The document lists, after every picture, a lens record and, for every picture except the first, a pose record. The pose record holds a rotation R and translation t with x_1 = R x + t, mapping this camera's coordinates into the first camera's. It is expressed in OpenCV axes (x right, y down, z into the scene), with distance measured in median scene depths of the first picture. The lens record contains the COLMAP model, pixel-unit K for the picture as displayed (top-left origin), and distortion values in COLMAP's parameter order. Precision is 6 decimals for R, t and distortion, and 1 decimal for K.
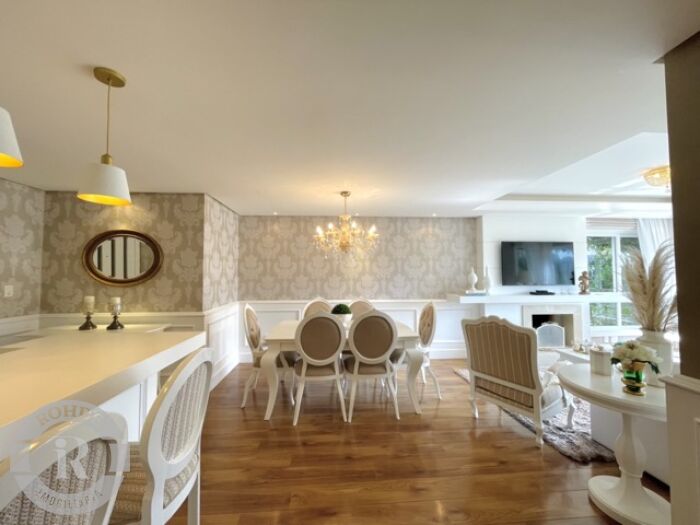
lens RADIAL K [[282.2, 0, 350.0], [0, 282.2, 262.5], [0, 0, 1]] dist [-0.002001, -0.000298]
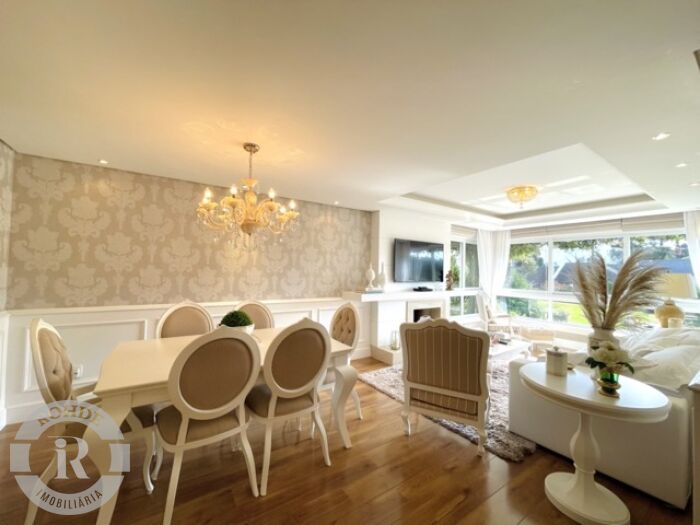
lens RADIAL K [[282.2, 0, 350.0], [0, 282.2, 262.5], [0, 0, 1]] dist [-0.002001, -0.000298]
pose [[0.864588, 0.036132, 0.501181, -0.103680], [-0.045684, 0.998933, 0.006792, 0.011120], [-0.500400, -0.028768, 0.865316, 0.212073]]
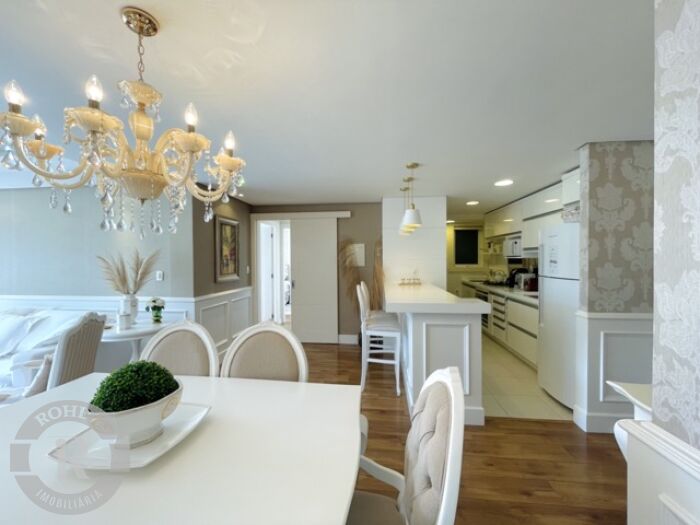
lens RADIAL K [[282.2, 0, 350.0], [0, 282.2, 262.5], [0, 0, 1]] dist [-0.002001, -0.000298]
pose [[-0.983062, 0.008077, 0.183095, -0.235243], [0.002821, 0.999577, -0.028952, 0.035173], [-0.183252, -0.027945, -0.982669, 0.937620]]
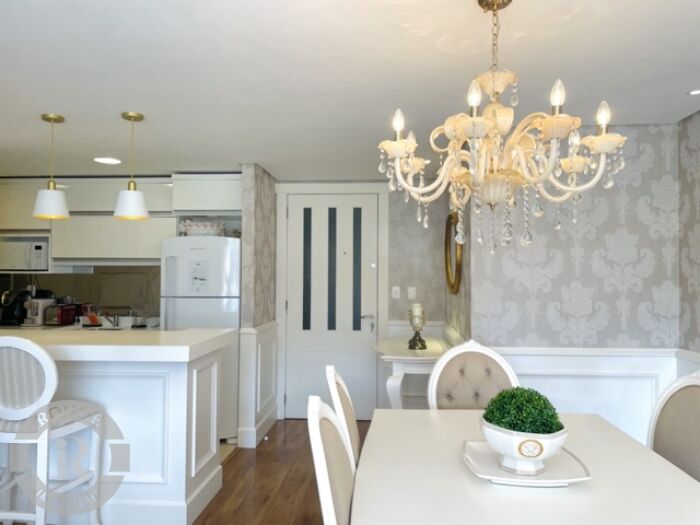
lens RADIAL K [[528.0, 0, 355.0], [0, 528.0, 259.2], [0, 0, 1]] dist [0.091162, -0.120655]
pose [[-0.150884, -0.022905, -0.988286, 0.387165], [0.037370, 0.998885, -0.028856, 0.020000], [0.987845, -0.041287, -0.149860, 0.687574]]
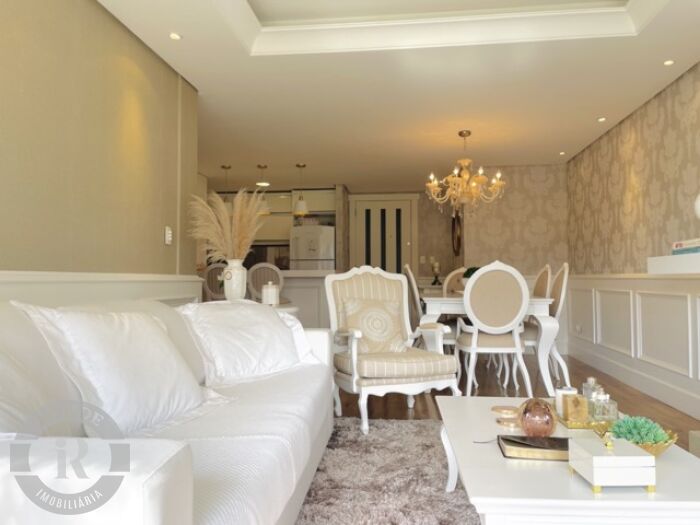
lens RADIAL K [[528.0, 0, 355.0], [0, 528.0, 259.2], [0, 0, 1]] dist [0.091162, -0.120655]
pose [[-0.175299, -0.032971, -0.983963, 1.150994], [0.044856, 0.998134, -0.041438, 0.128686], [0.983493, -0.051401, -0.173493, 0.690533]]
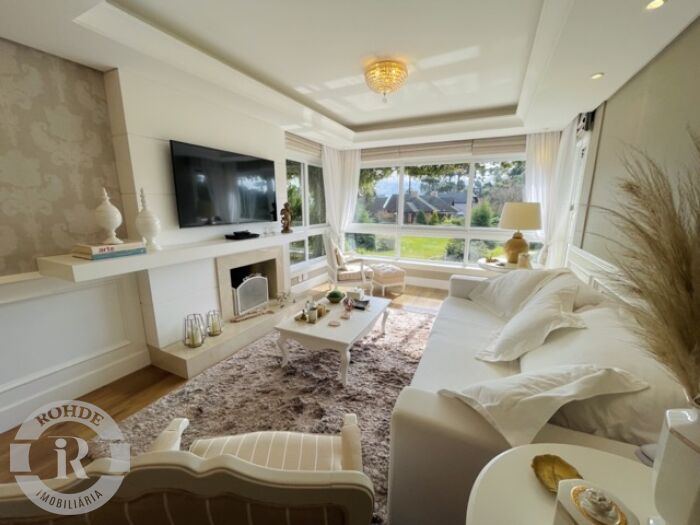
lens RADIAL K [[282.2, 0, 350.0], [0, 282.2, 262.5], [0, 0, 1]] dist [-0.002001, -0.000298]
pose [[0.505967, -0.168285, 0.845977, 0.243702], [-0.041215, 0.974946, 0.218590, 0.015233], [-0.861568, -0.145467, 0.486355, 0.459094]]
